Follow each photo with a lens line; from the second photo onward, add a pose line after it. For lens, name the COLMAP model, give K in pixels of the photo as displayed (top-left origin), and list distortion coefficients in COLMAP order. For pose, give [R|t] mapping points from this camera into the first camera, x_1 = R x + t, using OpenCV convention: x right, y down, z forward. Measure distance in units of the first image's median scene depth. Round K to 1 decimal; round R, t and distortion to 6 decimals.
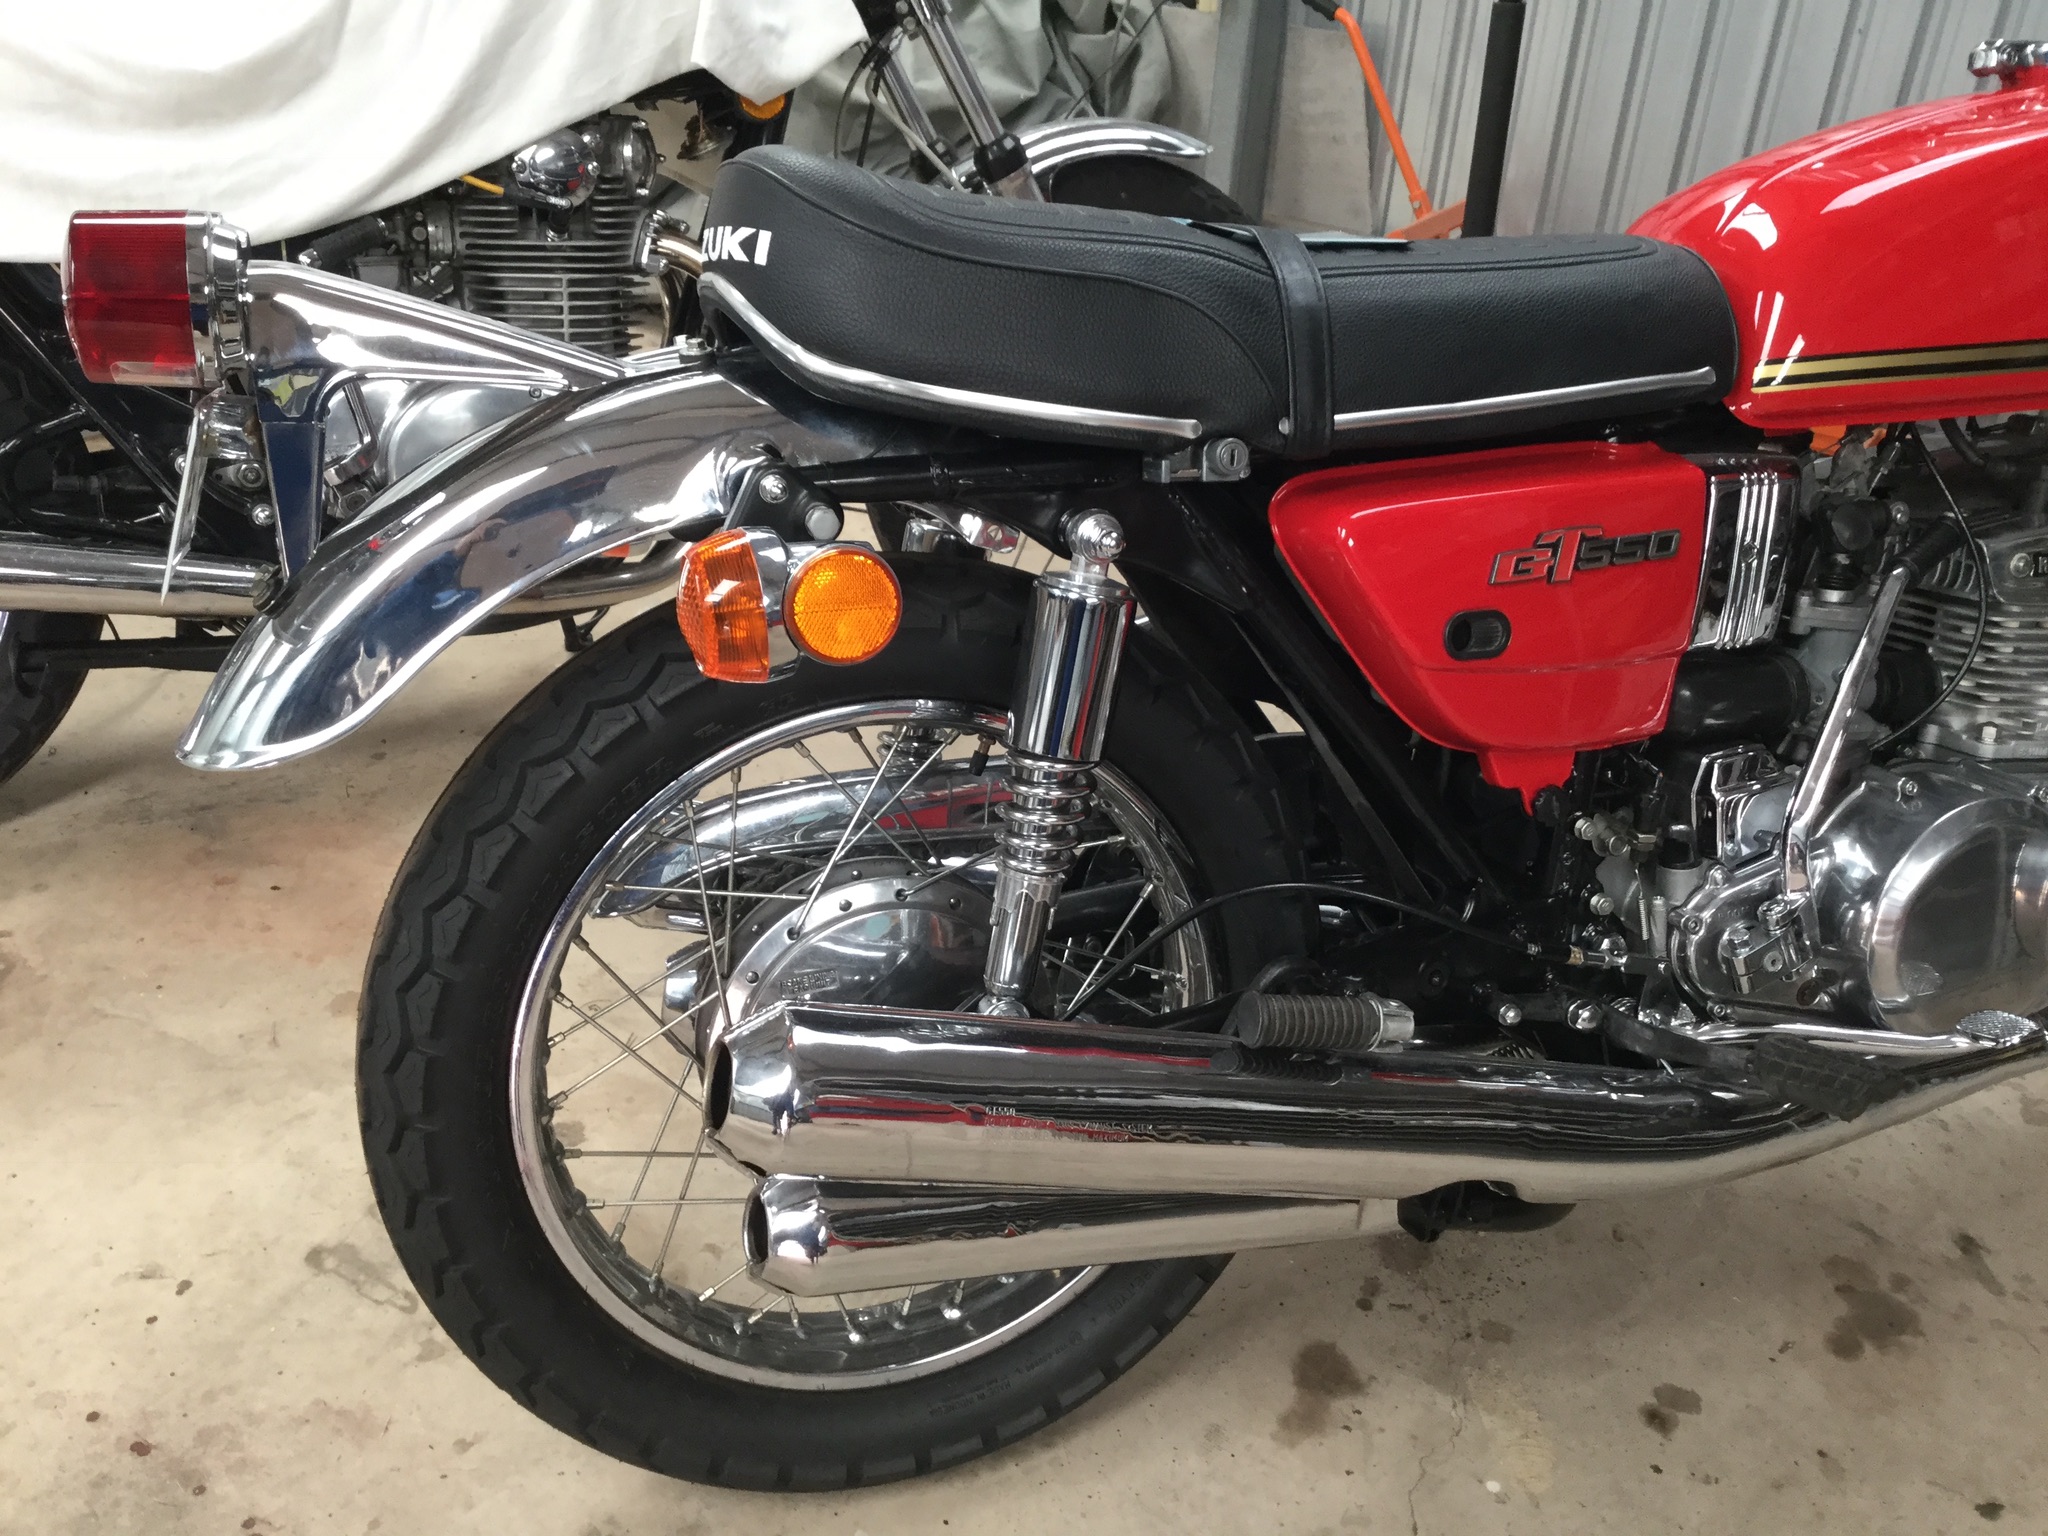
lens RADIAL K [[1837.3, 0, 1028.4], [0, 1837.3, 776.5], [0, 0, 1]] dist [0.108401, -0.209843]
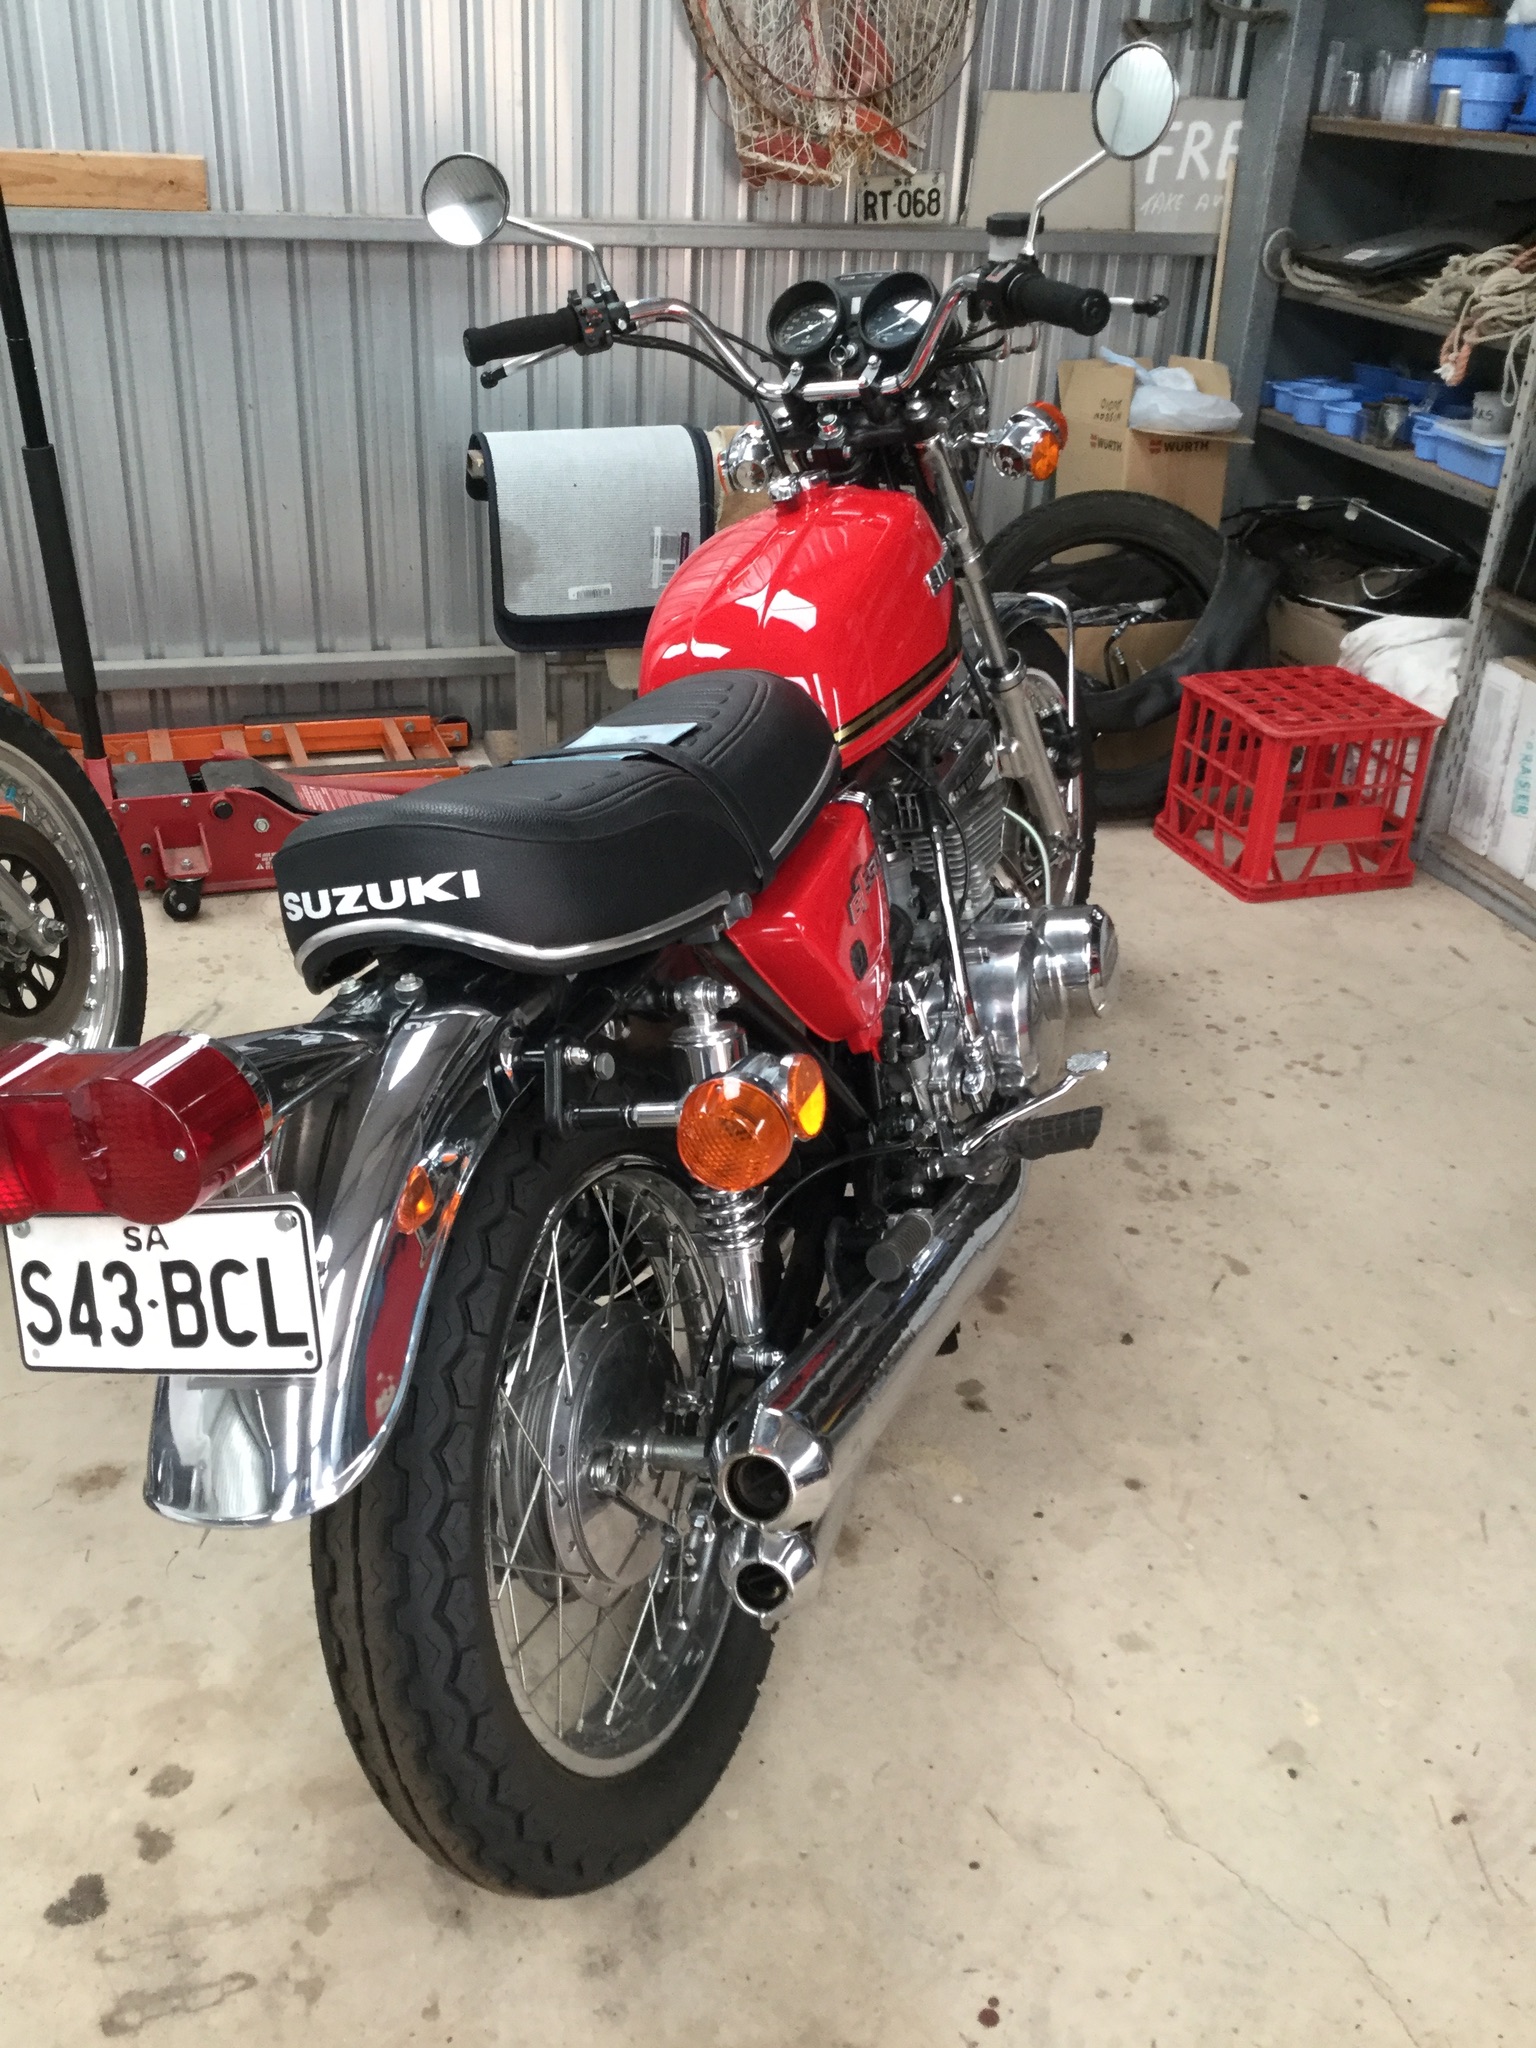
lens RADIAL K [[1837.3, 0, 732.2], [0, 1837.3, 1037.4], [0, 0, 1]] dist [0.108401, -0.209843]
pose [[0.631884, -0.395845, 0.666355, -0.691547], [0.395732, 0.904007, 0.161760, -0.252929], [-0.666422, 0.161485, 0.727877, 0.017778]]
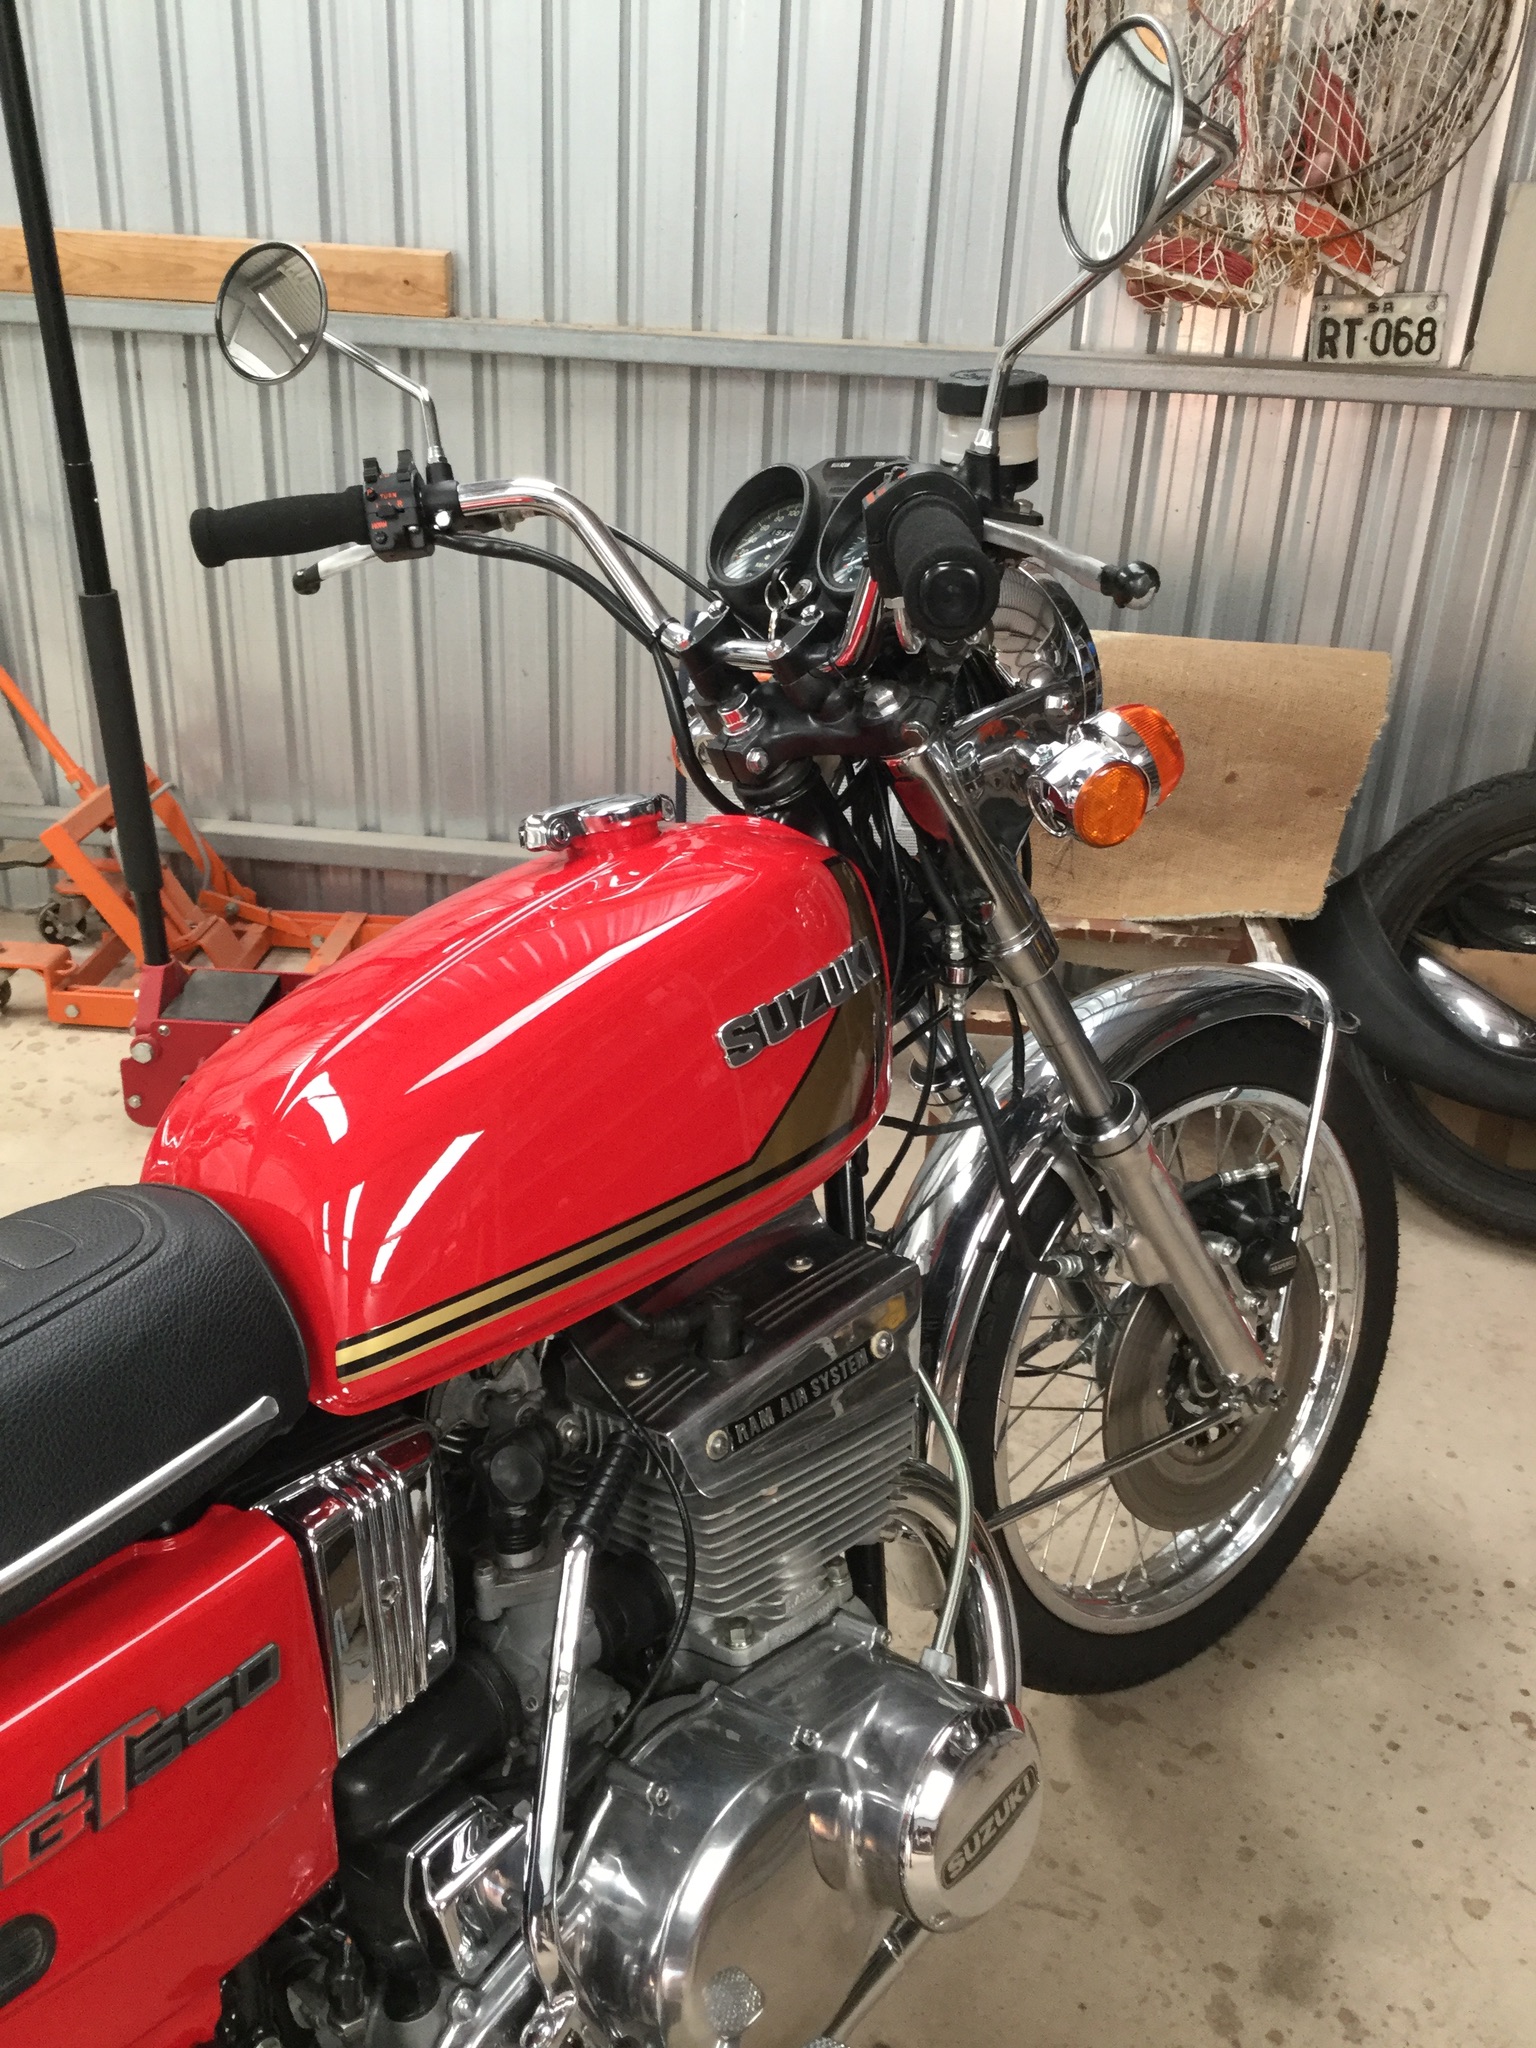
lens RADIAL K [[1837.3, 0, 732.2], [0, 1837.3, 1037.4], [0, 0, 1]] dist [0.108401, -0.209843]
pose [[0.884259, -0.229844, 0.406519, 0.236141], [0.252618, 0.967563, -0.002440, -0.277992], [-0.392772, 0.104852, 0.913639, 0.214468]]
